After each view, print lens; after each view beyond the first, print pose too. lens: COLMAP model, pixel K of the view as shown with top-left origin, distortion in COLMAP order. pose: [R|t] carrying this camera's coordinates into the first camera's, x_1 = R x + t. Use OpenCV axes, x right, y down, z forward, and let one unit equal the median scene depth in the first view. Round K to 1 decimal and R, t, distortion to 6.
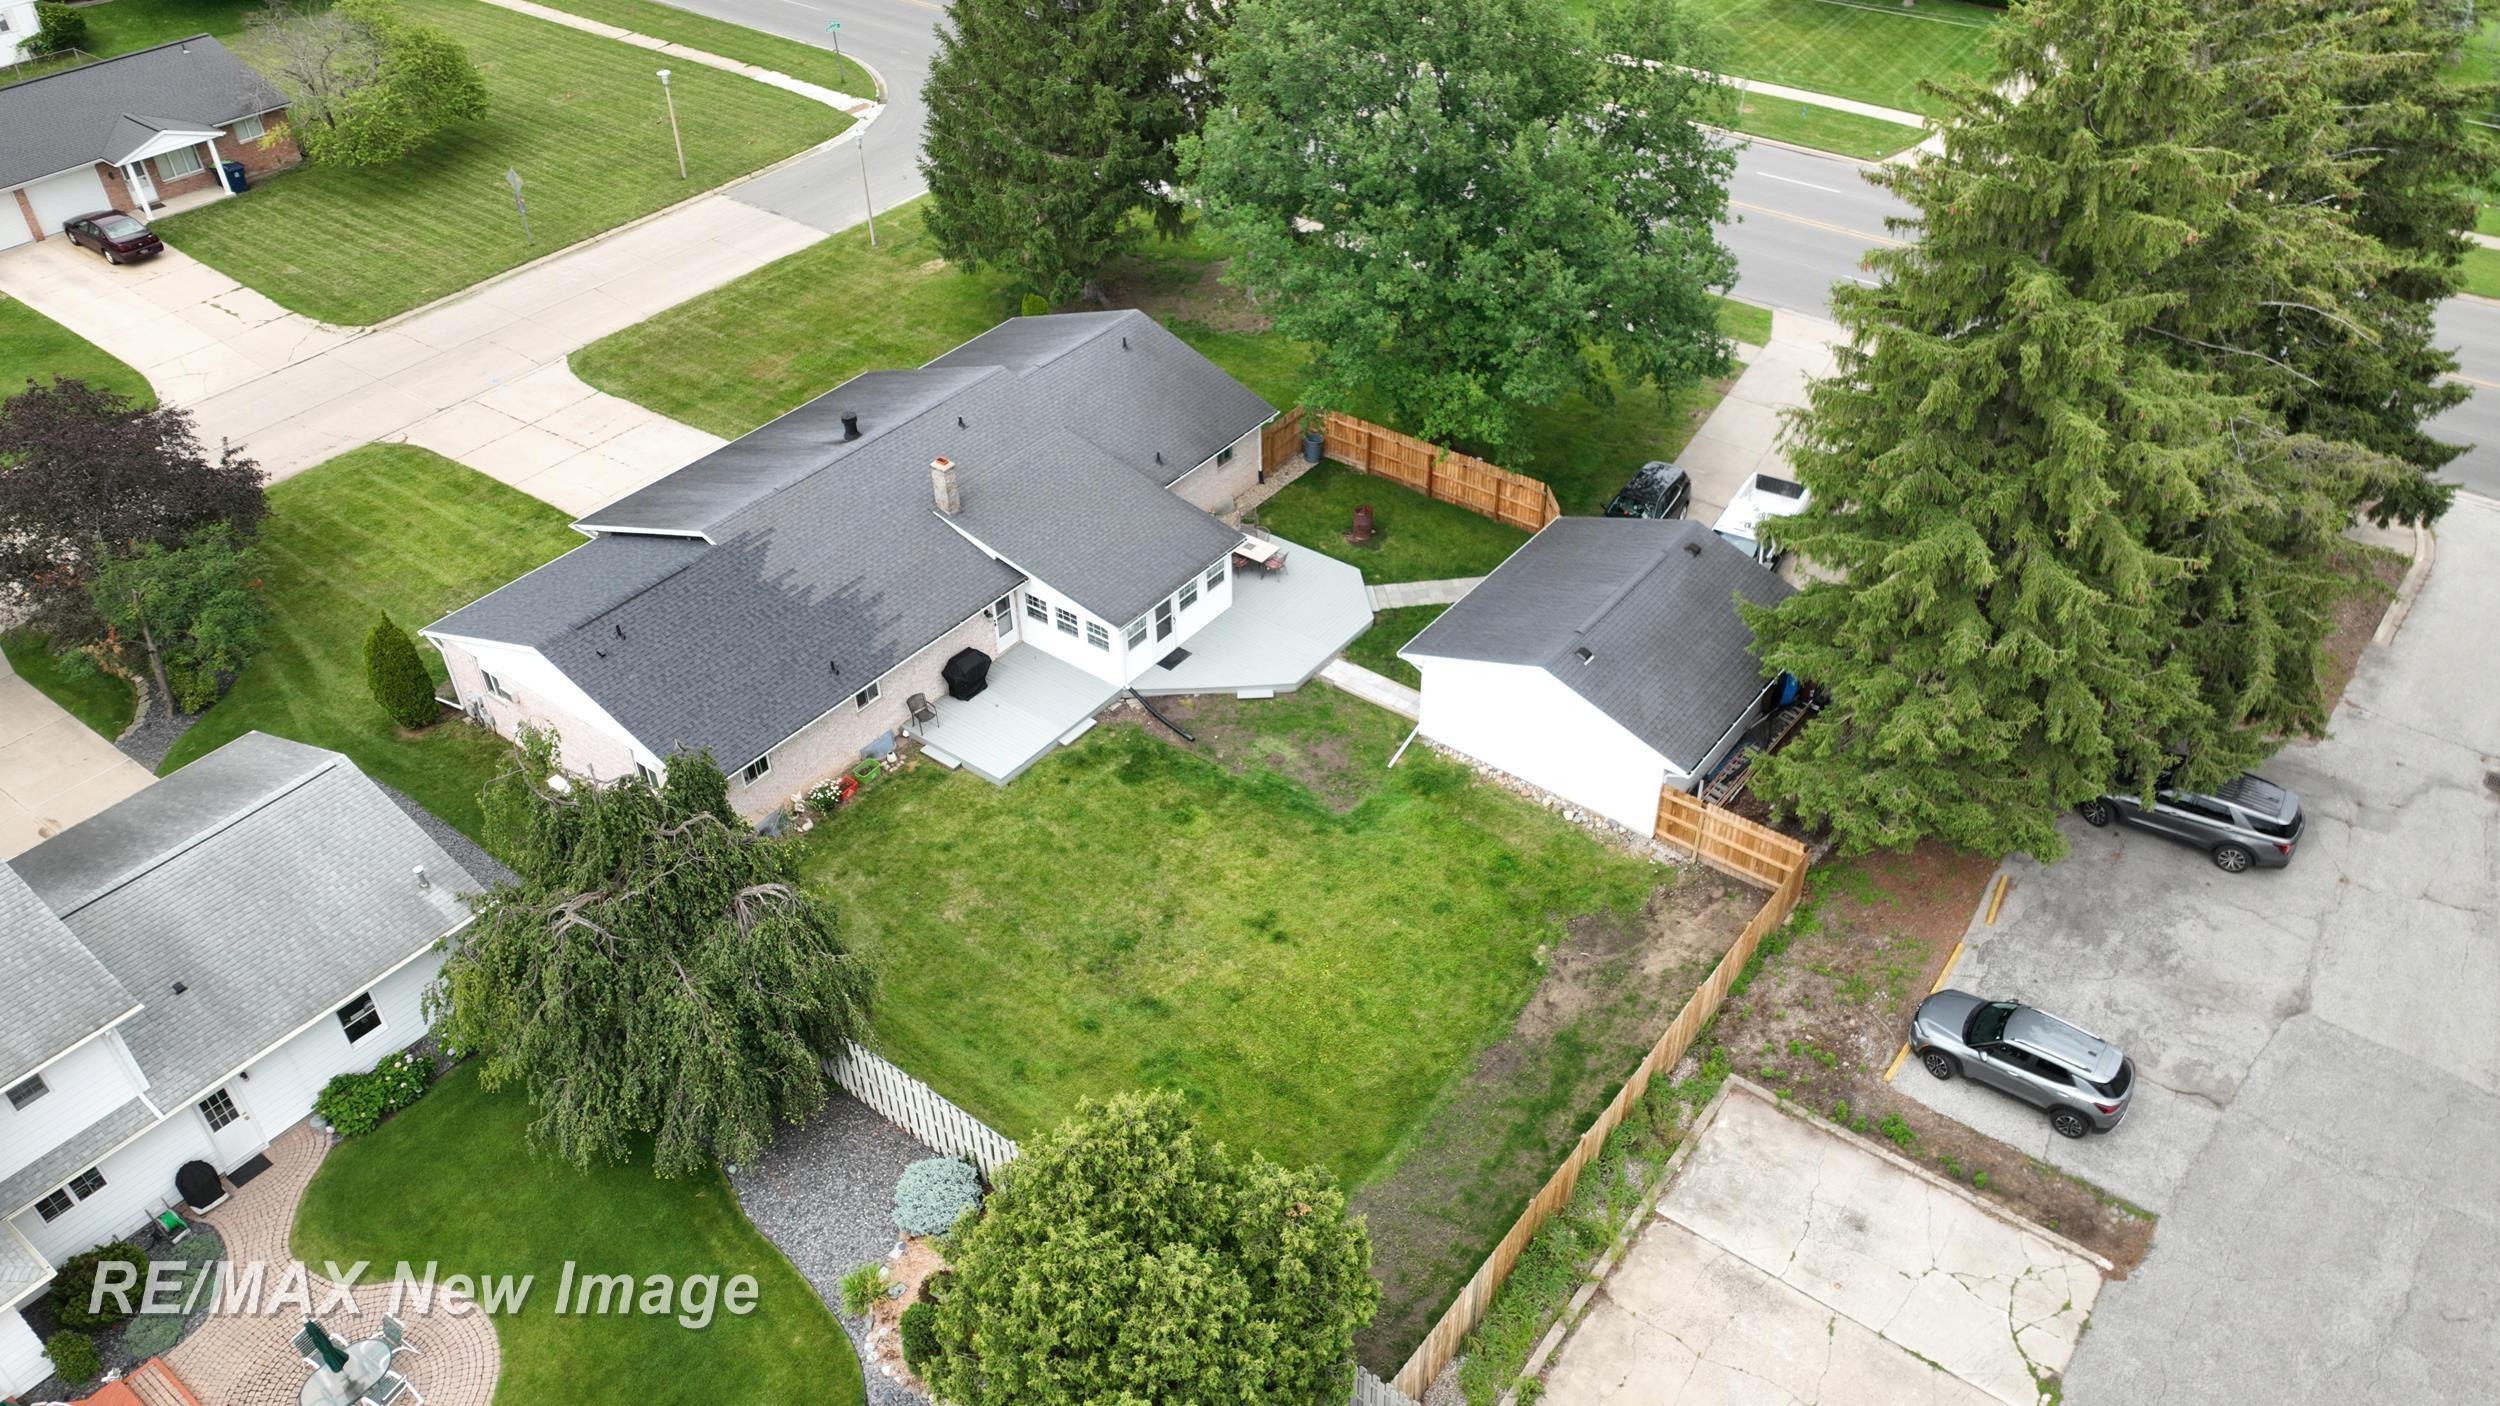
lens RADIAL K [[1810.7, 0, 1256.9], [0, 1810.7, 703.5], [0, 0, 1]] dist [0.010098, 0.001586]
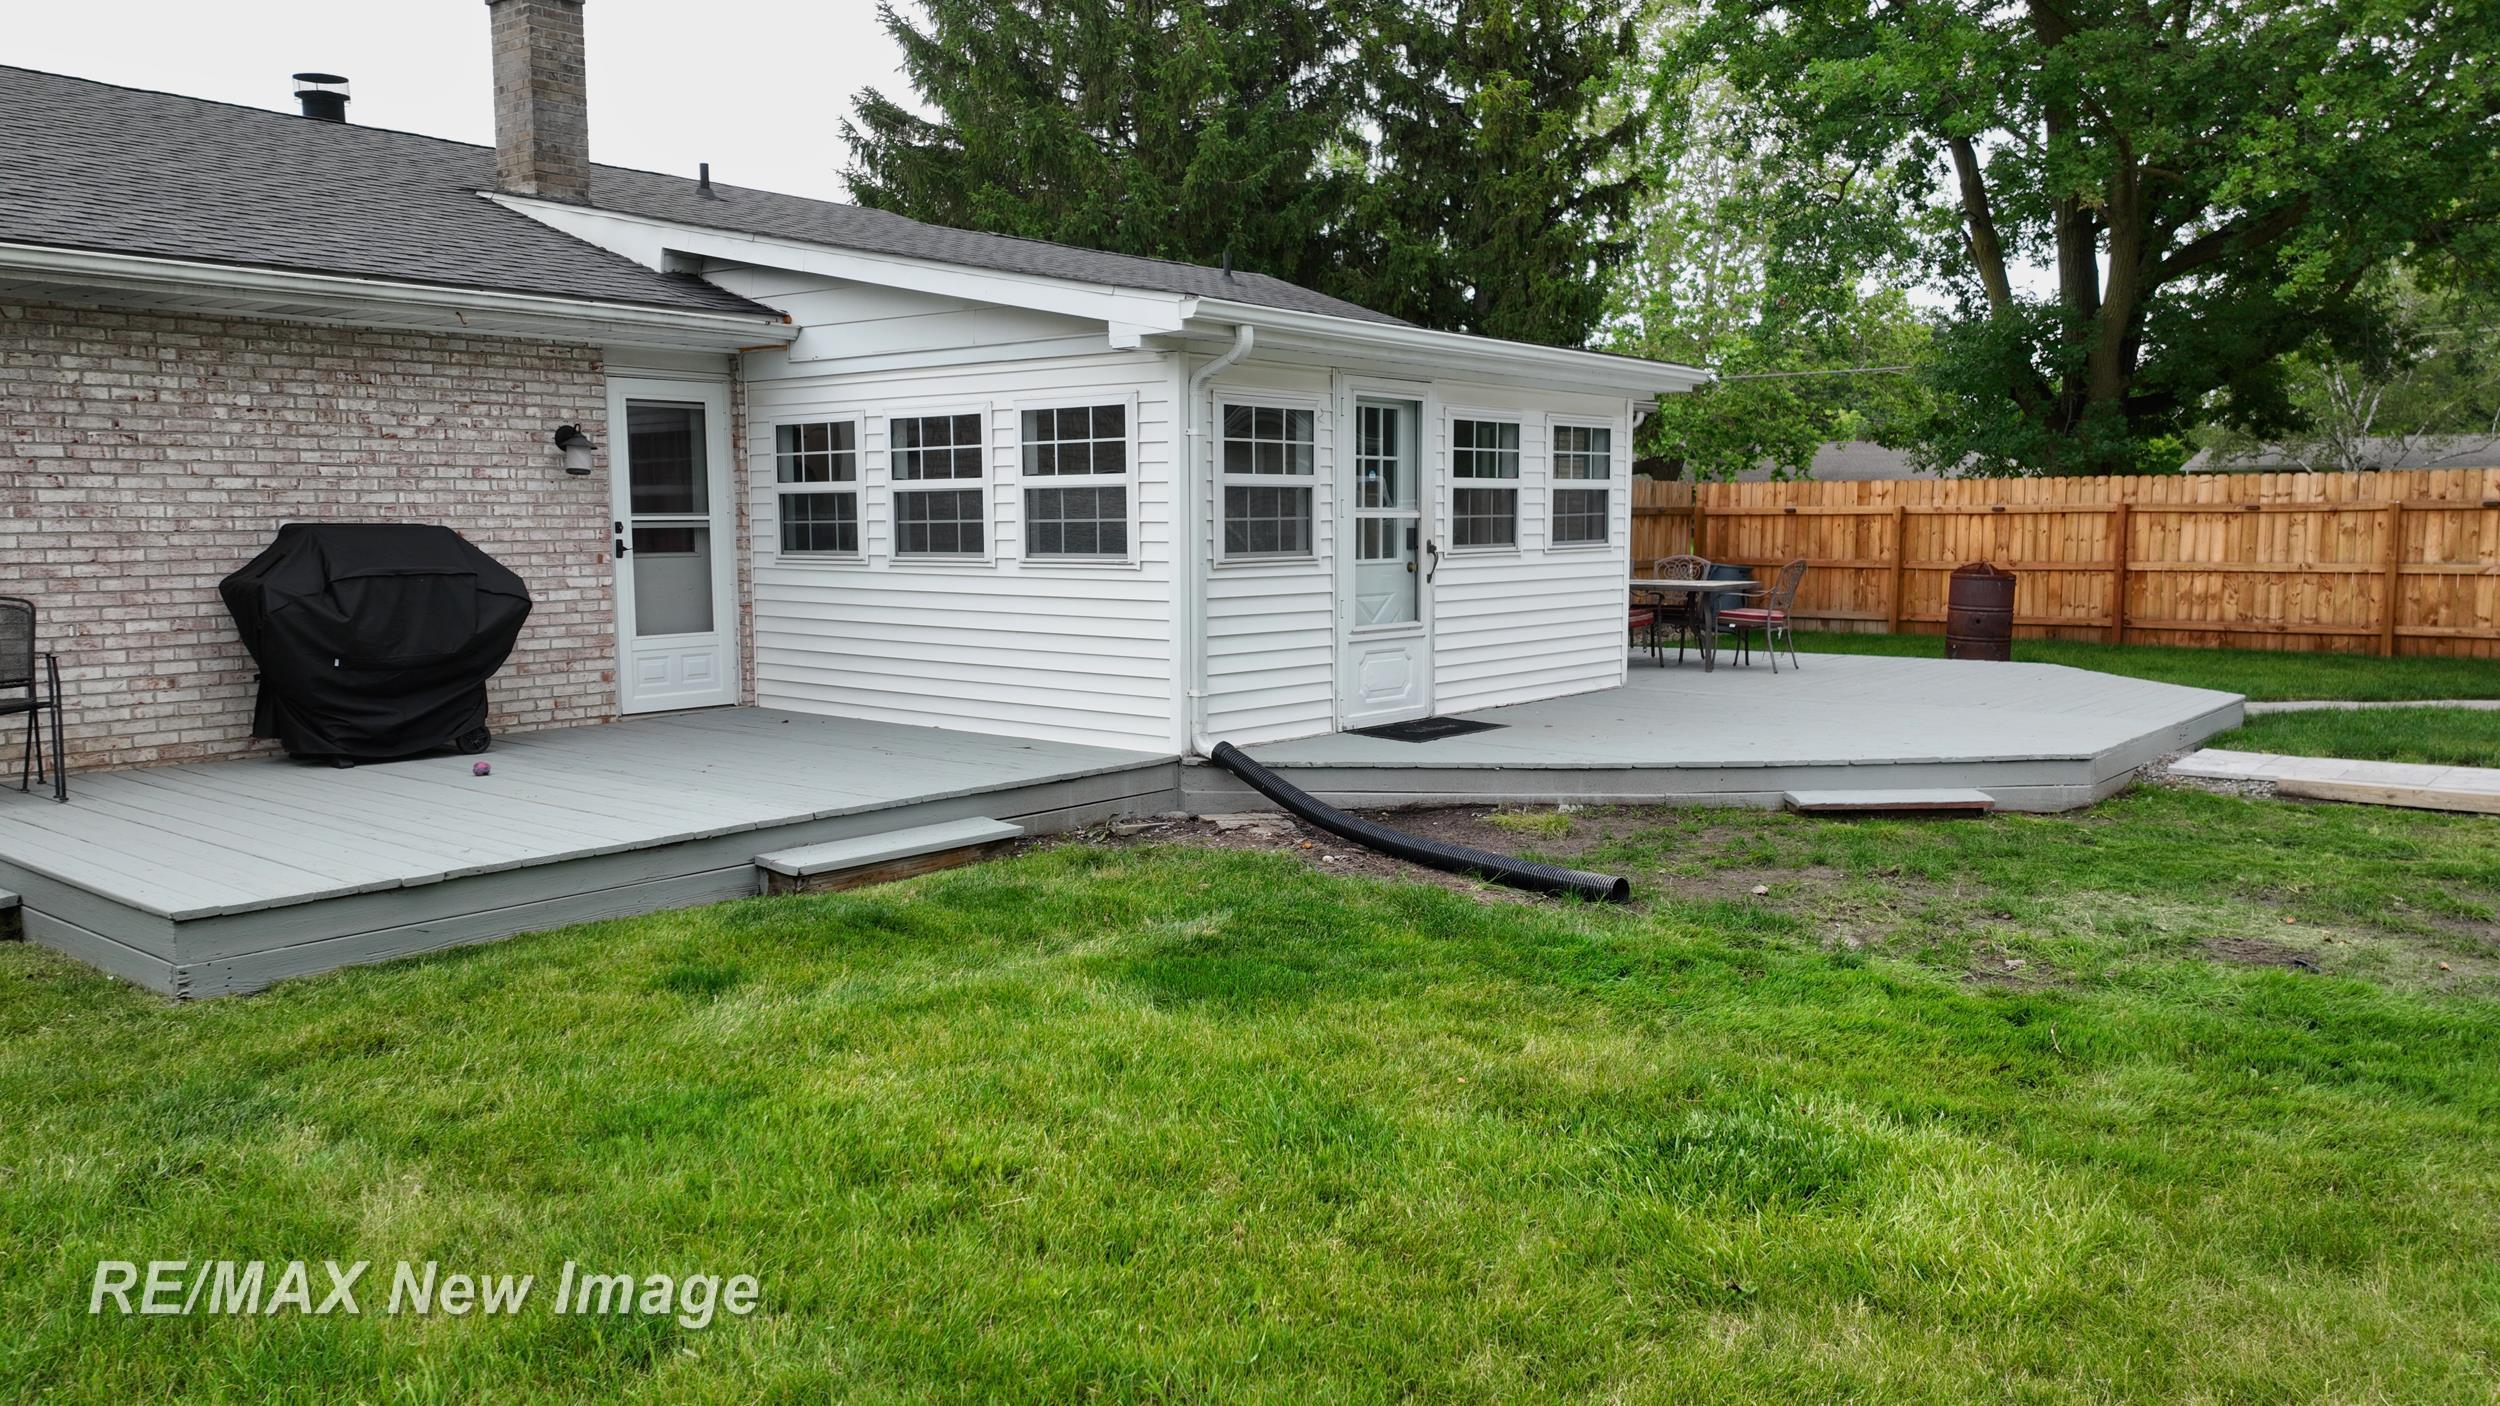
lens RADIAL K [[1810.7, 0, 1249.3], [0, 1810.7, 708.1], [0, 0, 1]] dist [0.010098, 0.001586]
pose [[0.999033, 0.017867, -0.040169, -0.051969], [-0.036383, 0.848923, -0.527262, 0.079498], [0.024680, 0.528214, 0.848752, 0.737584]]
